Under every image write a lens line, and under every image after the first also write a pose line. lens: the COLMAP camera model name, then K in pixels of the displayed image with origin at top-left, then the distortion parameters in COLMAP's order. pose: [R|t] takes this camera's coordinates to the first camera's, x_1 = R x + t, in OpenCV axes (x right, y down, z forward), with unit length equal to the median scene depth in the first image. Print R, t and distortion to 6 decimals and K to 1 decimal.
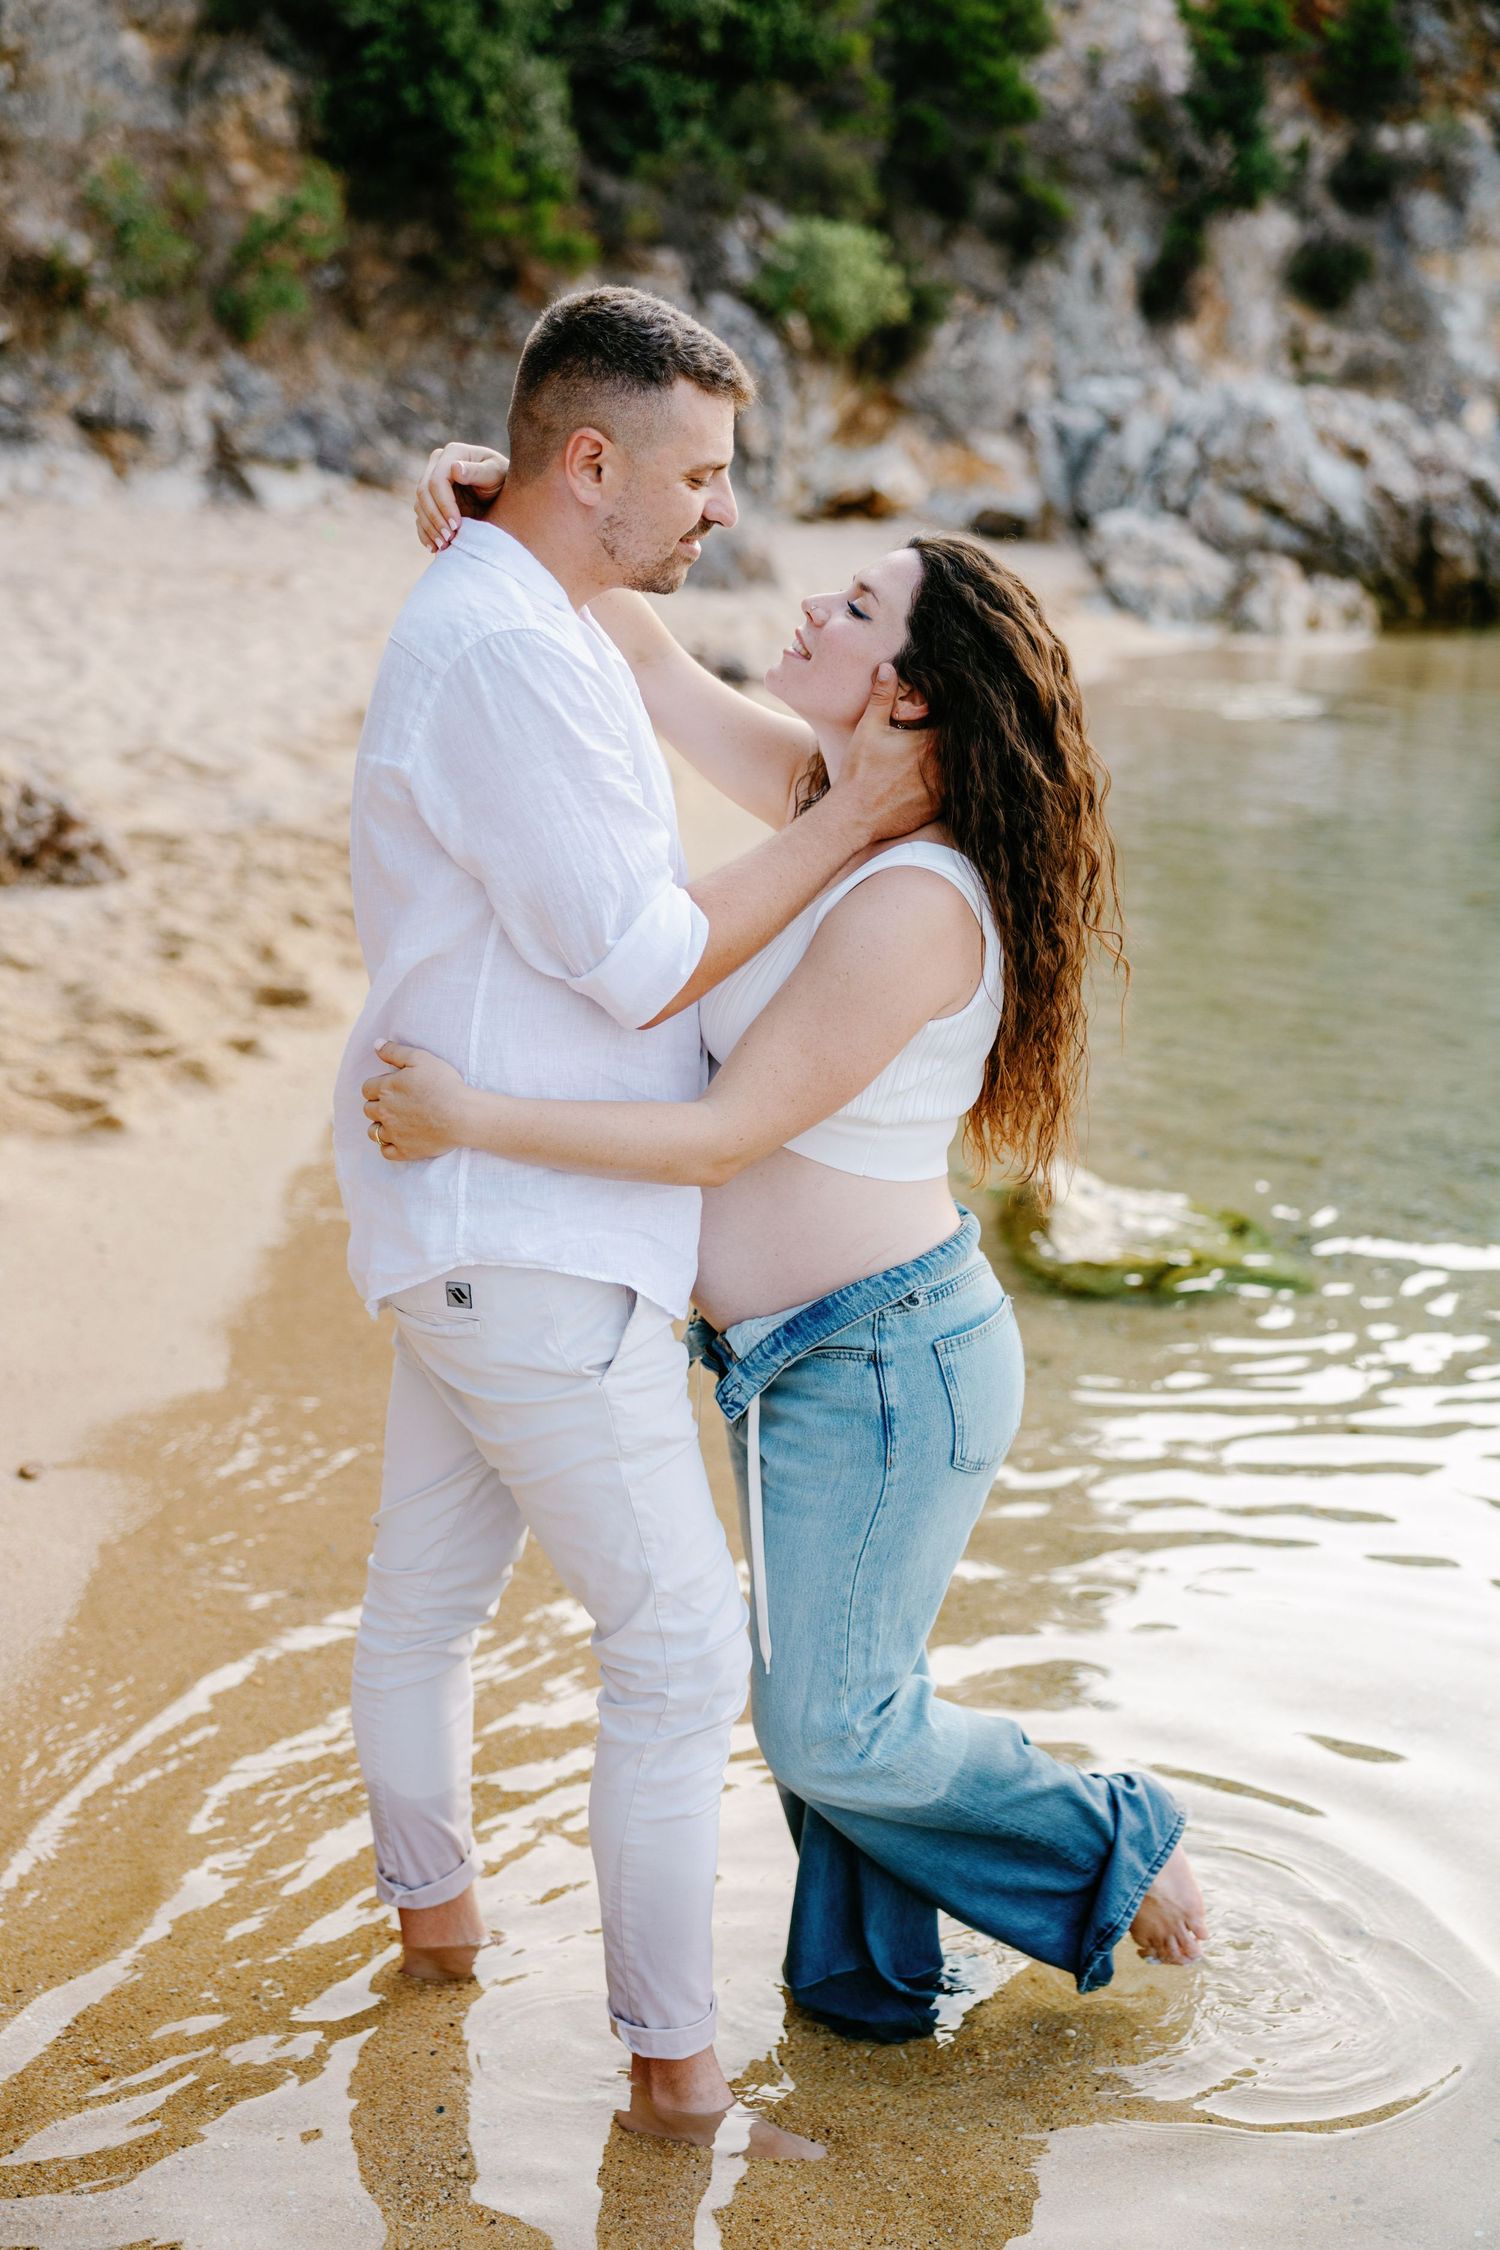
lens RADIAL K [[2881.0, 0, 750.0], [0, 2881.0, 1125.0], [0, 0, 1]] dist [0.005829, 0.000853]
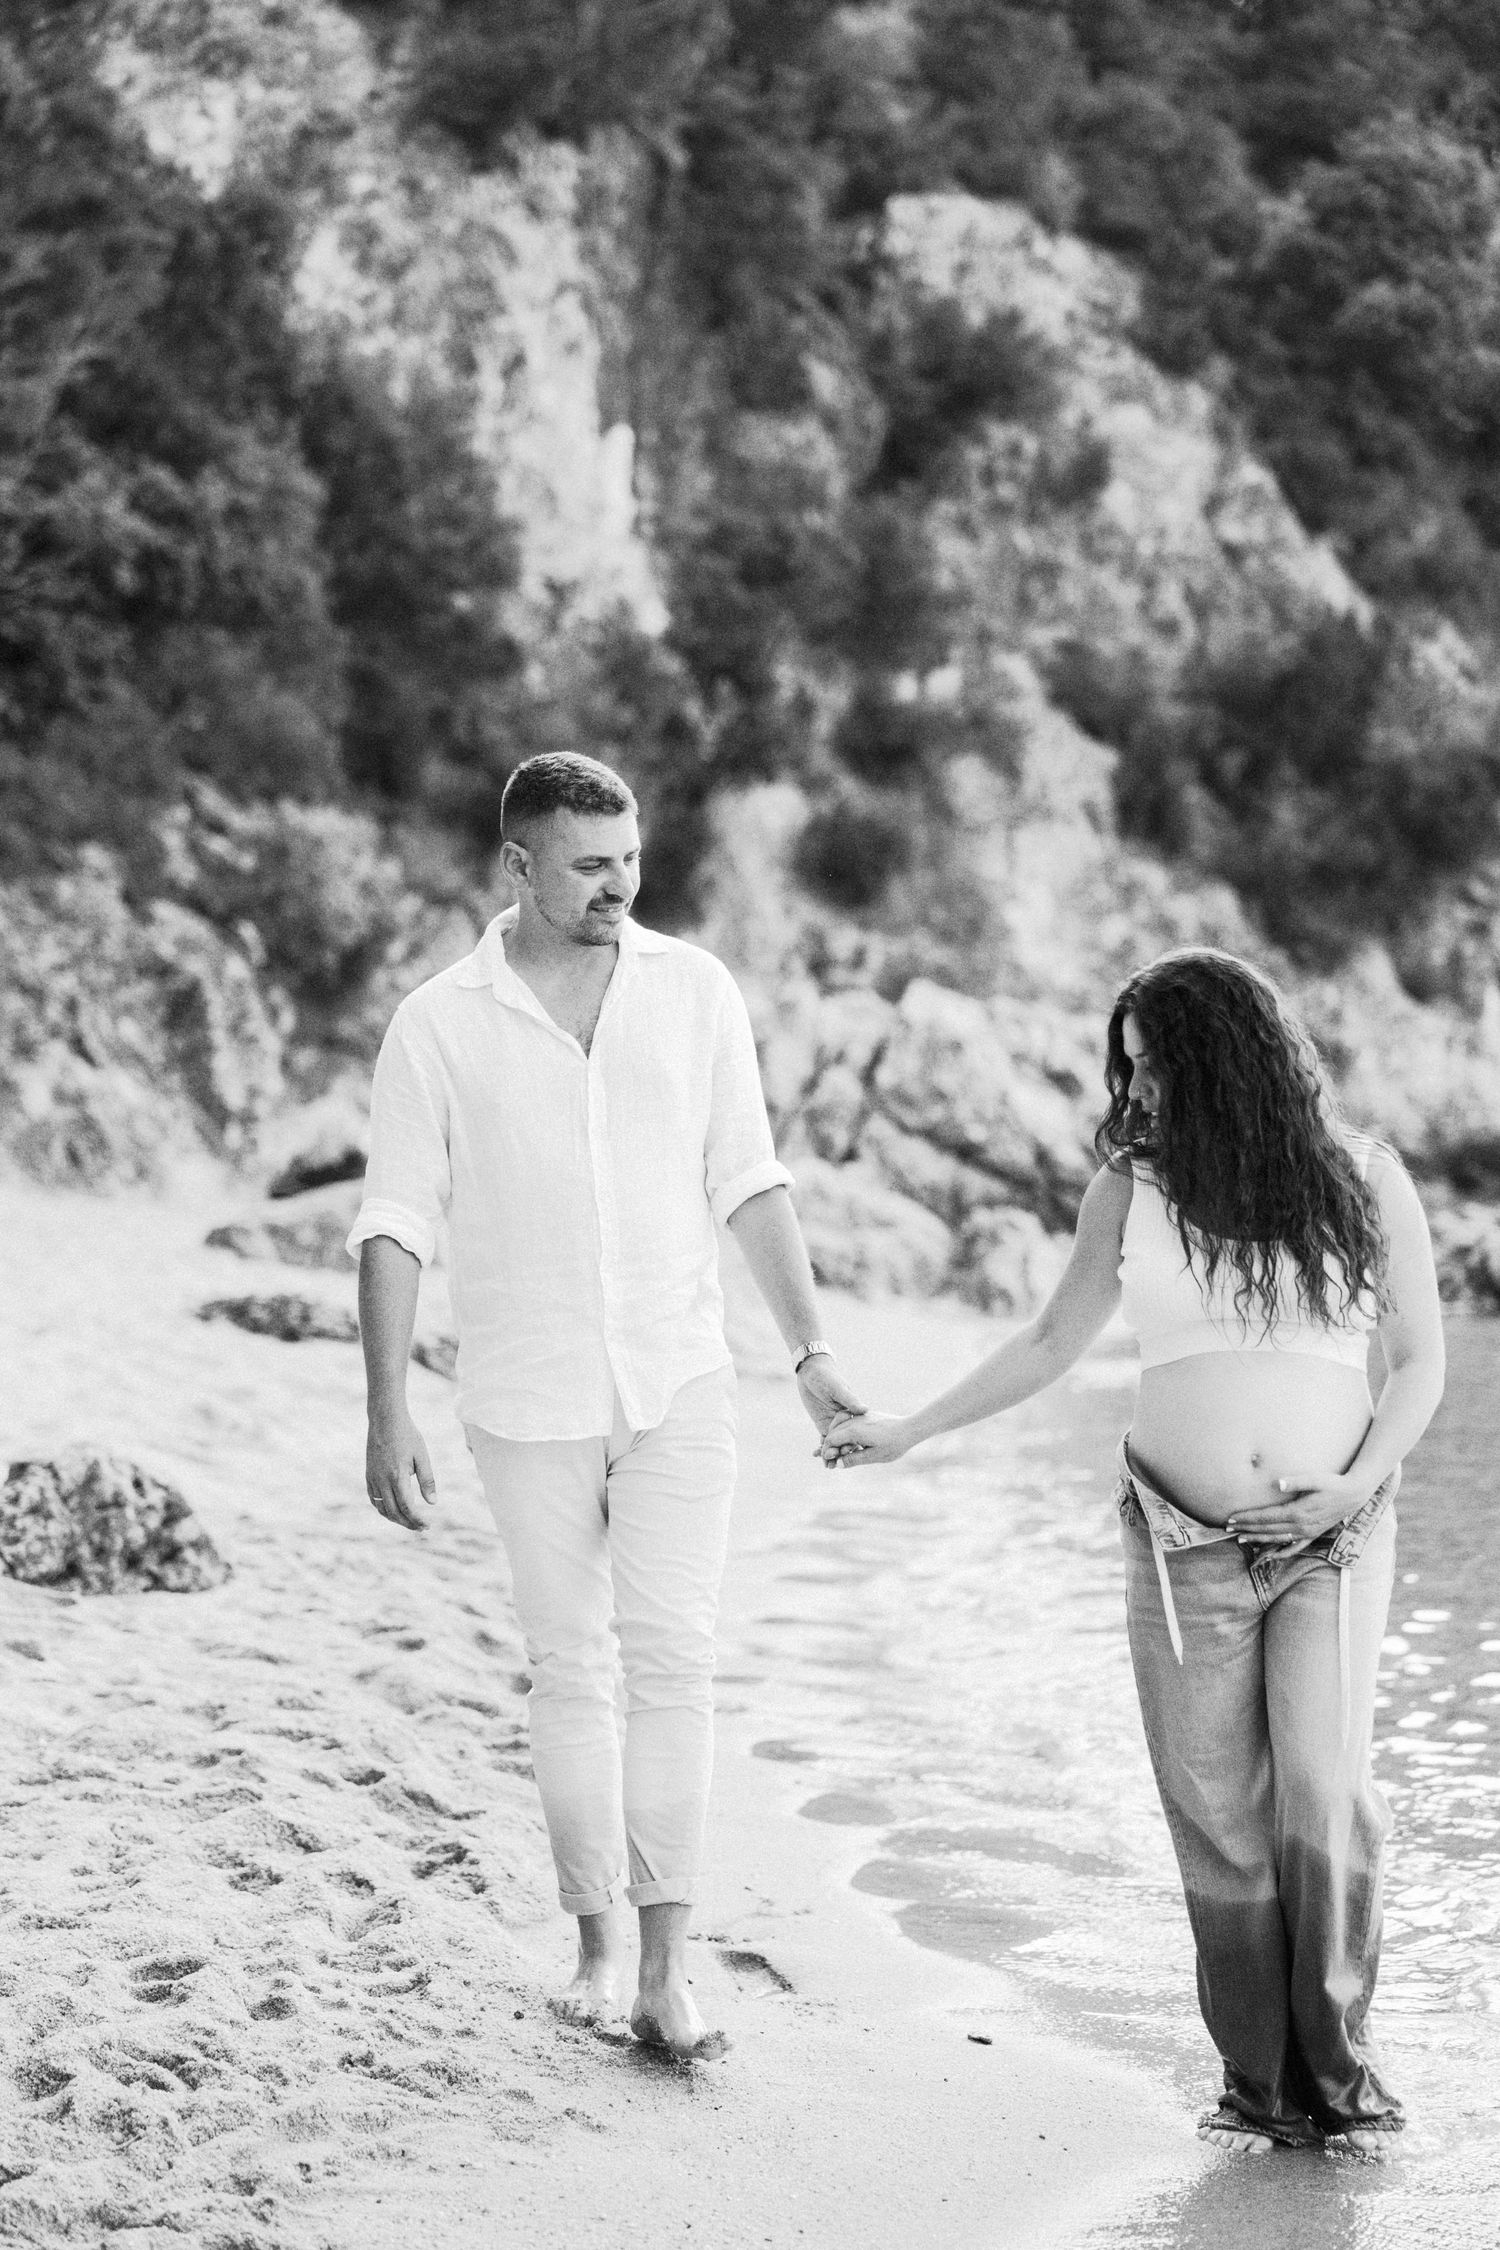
lens RADIAL K [[4334.2, 0, 748.0], [0, 4334.2, 1180.4], [0, 0, 1]] dist [0.032551, -0.088374]
pose [[0.974884, -0.036211, 0.219750, -0.107682], [0.082512, 0.975204, -0.205353, 0.022180], [-0.206864, 0.218327, 0.953698, -0.074958]]
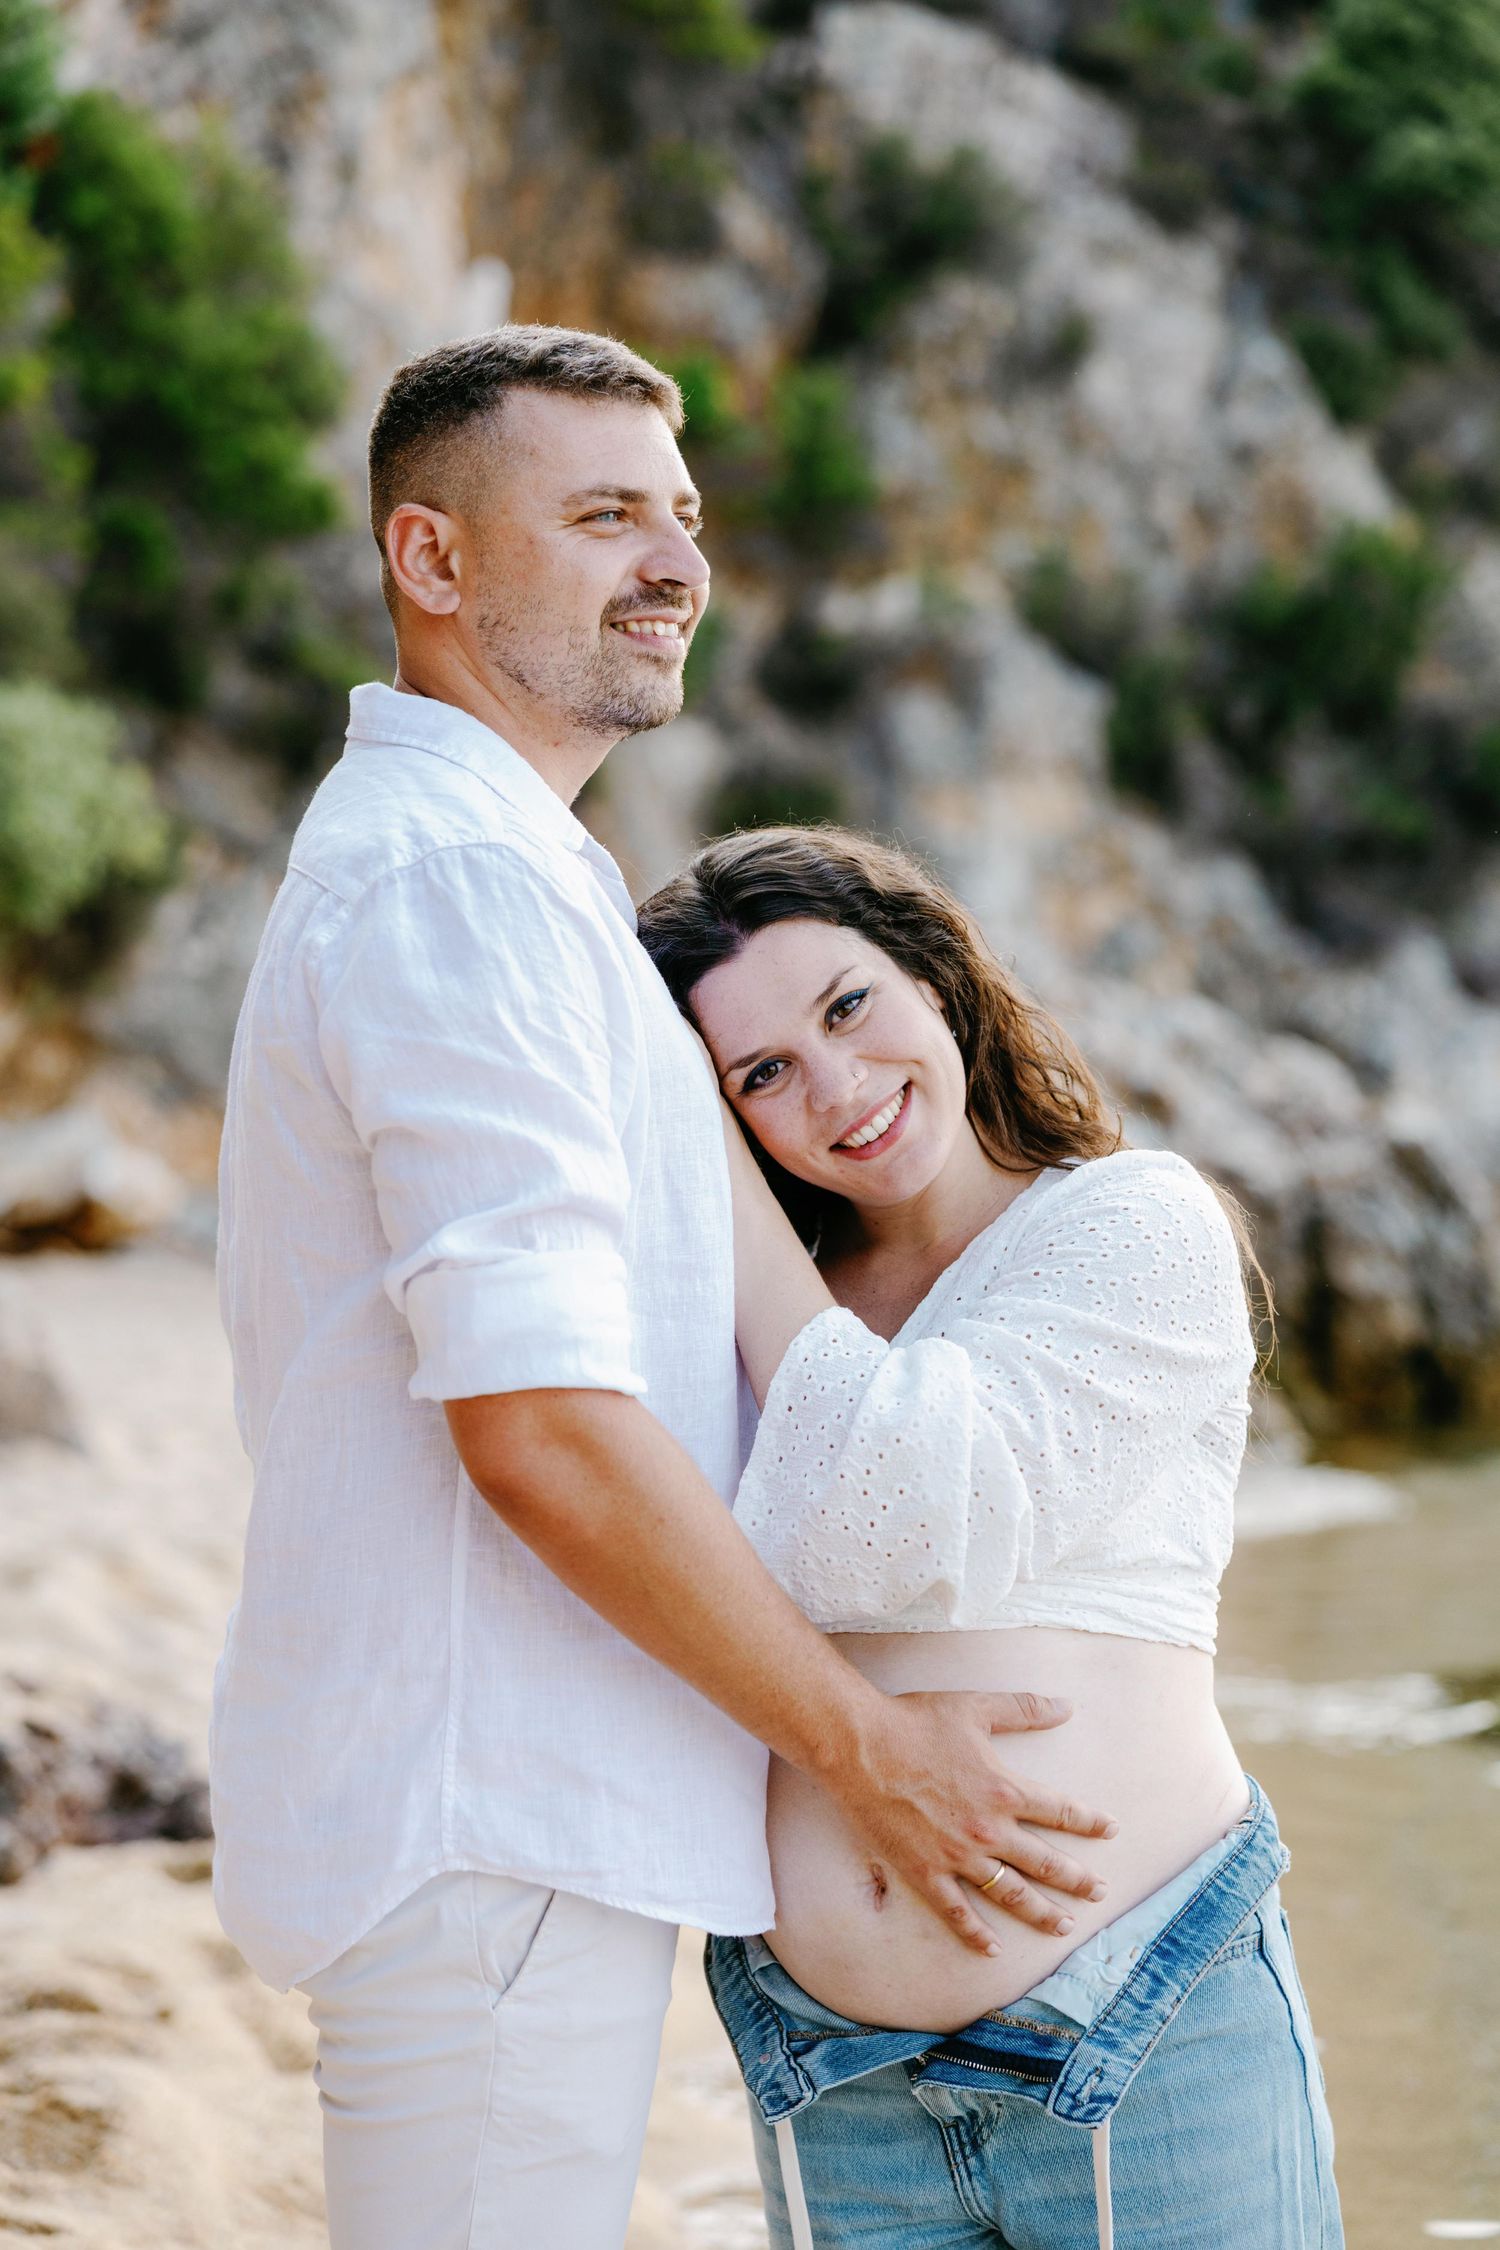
lens RADIAL K [[4160.7, 0, 750.0], [0, 4160.7, 1125.0], [0, 0, 1]] dist [0.054954, -0.332669]
pose [[0.968209, -0.023992, 0.248989, -0.028352], [0.080298, 0.972519, -0.218537, -0.064401], [-0.236904, 0.231583, 0.943528, 0.283499]]
